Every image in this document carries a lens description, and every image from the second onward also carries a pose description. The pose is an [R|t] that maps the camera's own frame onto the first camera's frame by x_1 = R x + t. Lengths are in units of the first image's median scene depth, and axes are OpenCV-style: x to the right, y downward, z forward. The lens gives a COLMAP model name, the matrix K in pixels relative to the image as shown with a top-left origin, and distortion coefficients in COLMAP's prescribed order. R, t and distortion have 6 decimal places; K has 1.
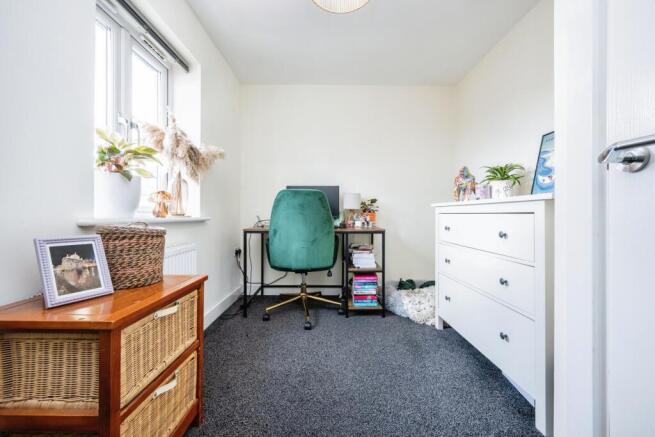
lens RADIAL K [[257.8, 0, 328.5], [0, 257.8, 214.8], [0, 0, 1]] dist [-0.007033, 0.000249]
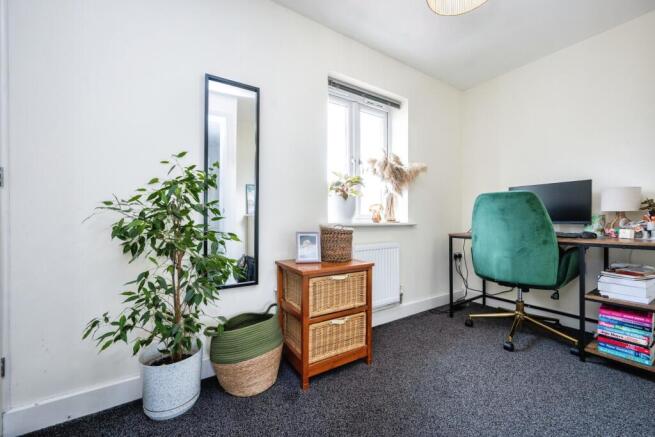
lens RADIAL K [[257.8, 0, 329.8], [0, 257.8, 220.9], [0, 0, 1]] dist [-0.007033, 0.000249]
pose [[0.539238, 0.000465, -0.842153, 0.325896], [0.002691, 0.999994, 0.002275, -0.001489], [0.842149, -0.003493, 0.539233, 0.012857]]
